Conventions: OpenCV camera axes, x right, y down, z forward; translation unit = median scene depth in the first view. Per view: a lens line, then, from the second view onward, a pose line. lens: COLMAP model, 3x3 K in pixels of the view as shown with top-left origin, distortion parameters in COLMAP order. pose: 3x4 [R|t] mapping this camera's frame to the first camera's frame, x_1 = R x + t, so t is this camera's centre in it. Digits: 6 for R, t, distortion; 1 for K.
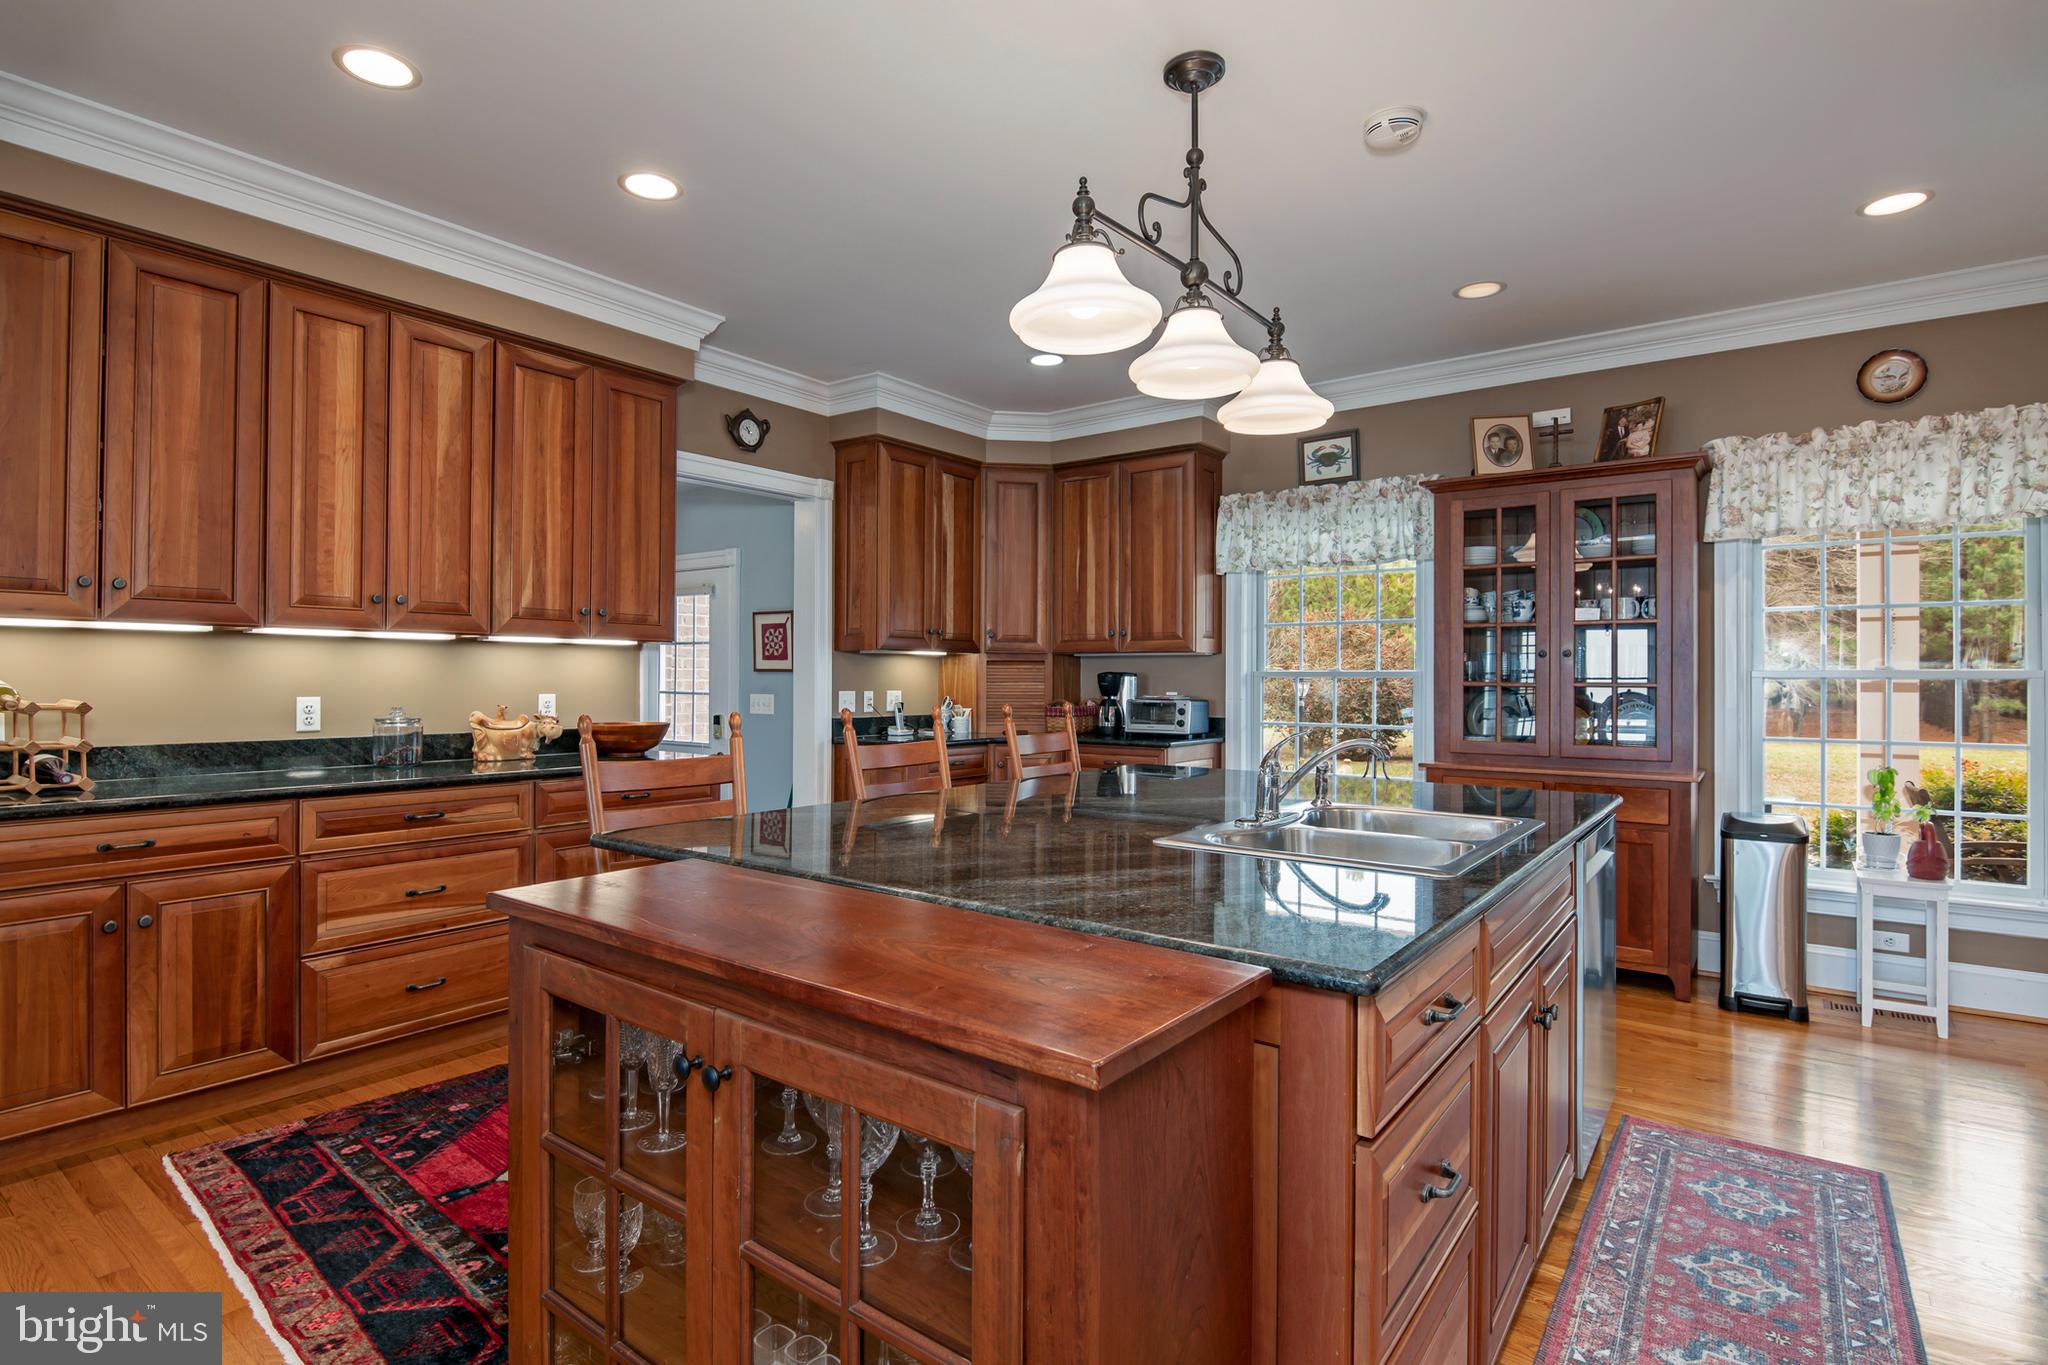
lens RADIAL K [[1005.3, 0, 1024.0], [0, 1005.3, 682.5], [0, 0, 1]] dist [0.019284, -0.032642]
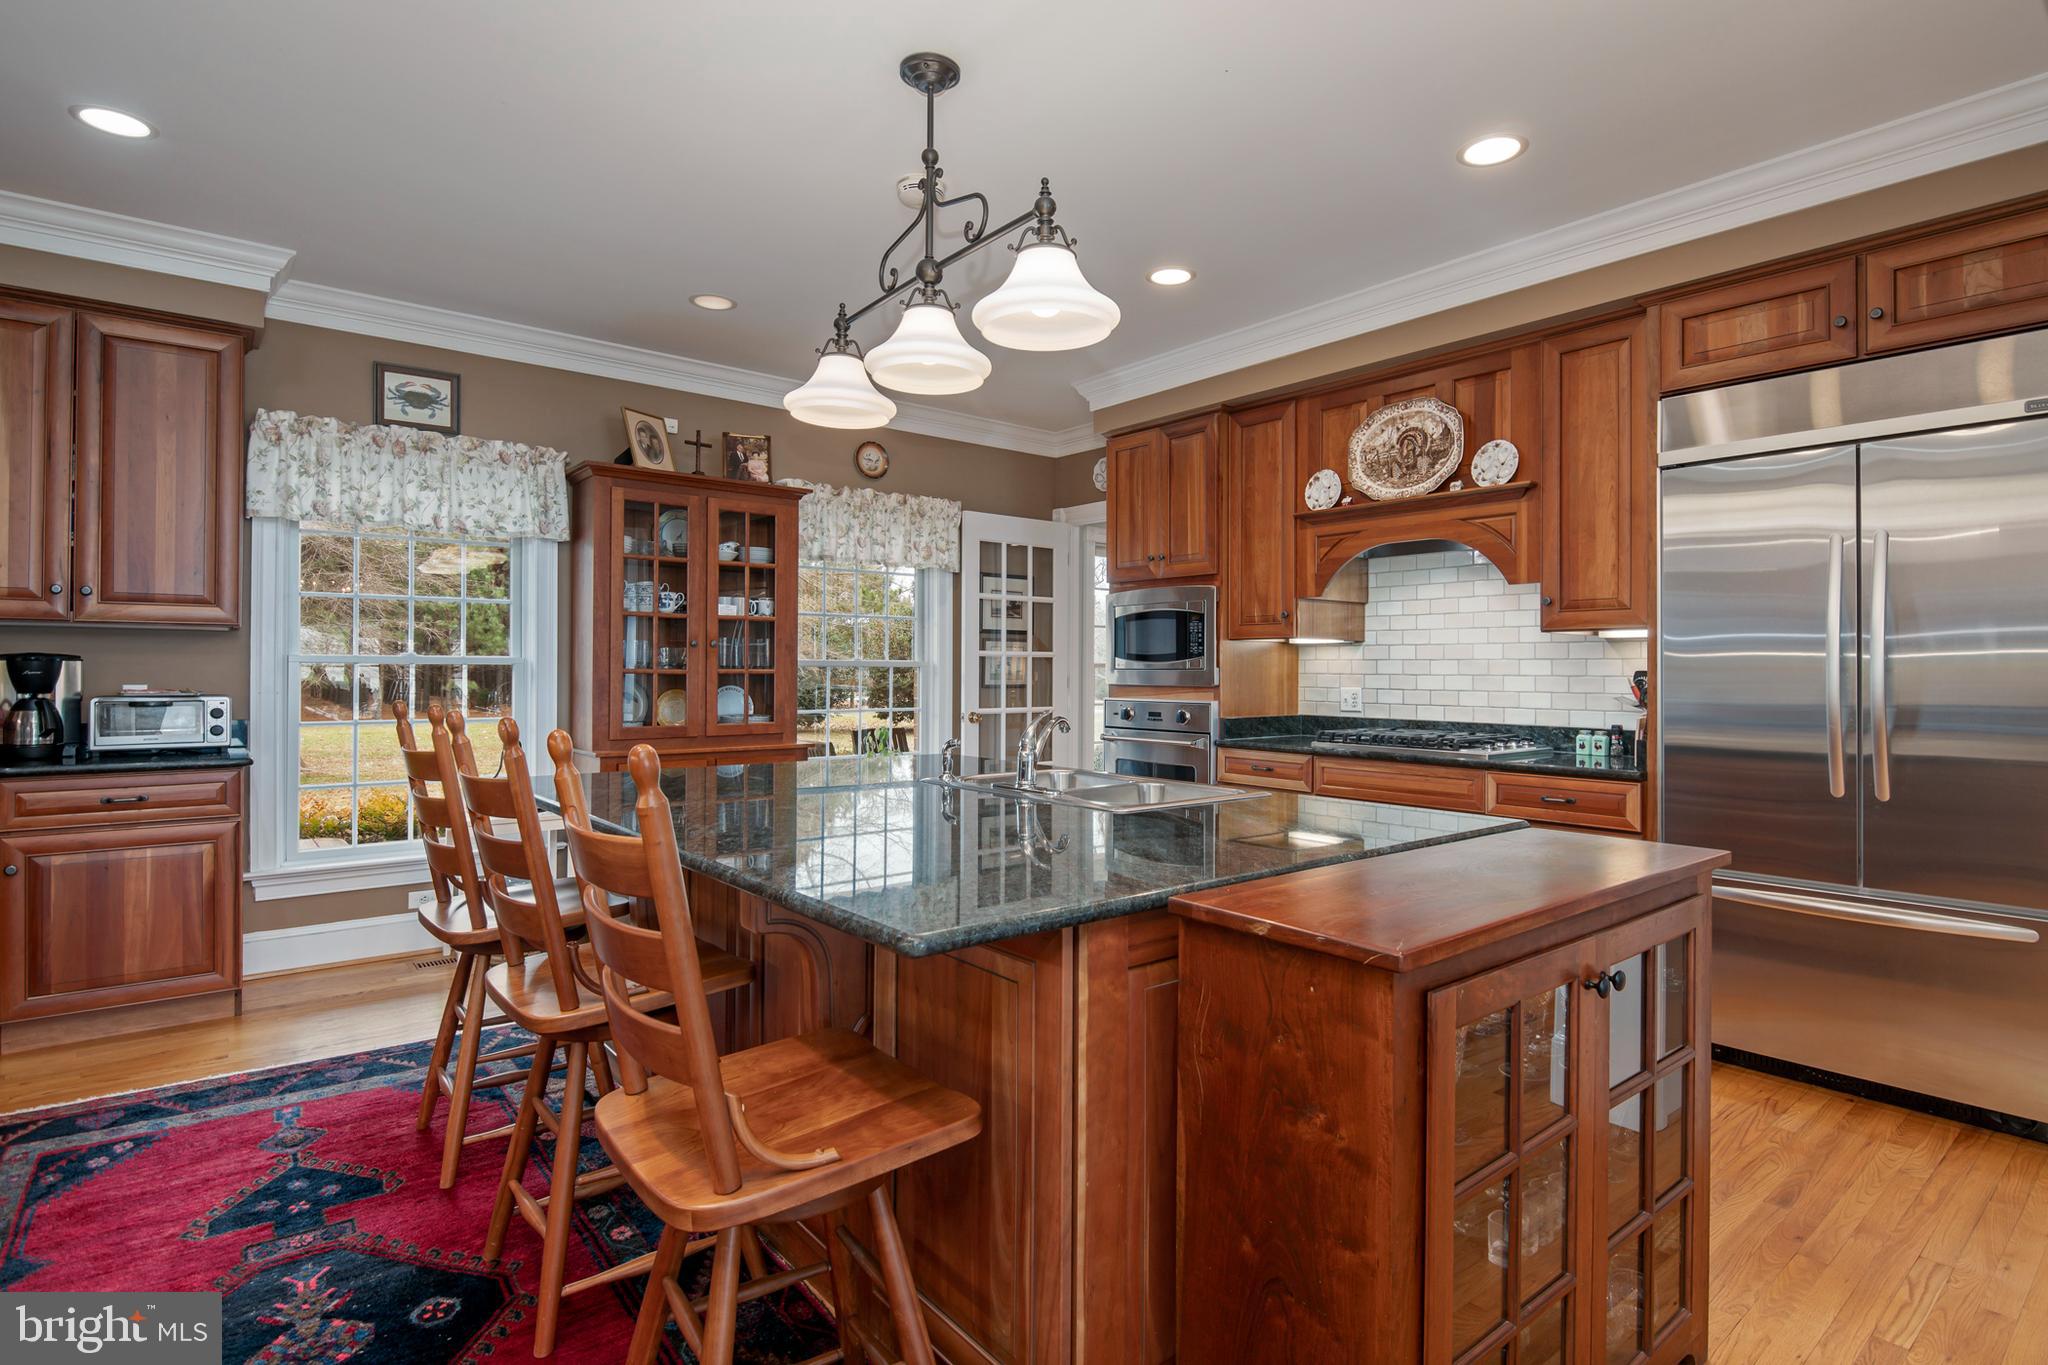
lens RADIAL K [[1005.3, 0, 1024.0], [0, 1005.3, 682.5], [0, 0, 1]] dist [0.019284, -0.032642]
pose [[0.241316, -0.016070, 0.970314, -0.409423], [0.000099, 0.999863, 0.016535, -0.002736], [-0.970447, -0.003894, 0.241285, 0.333304]]
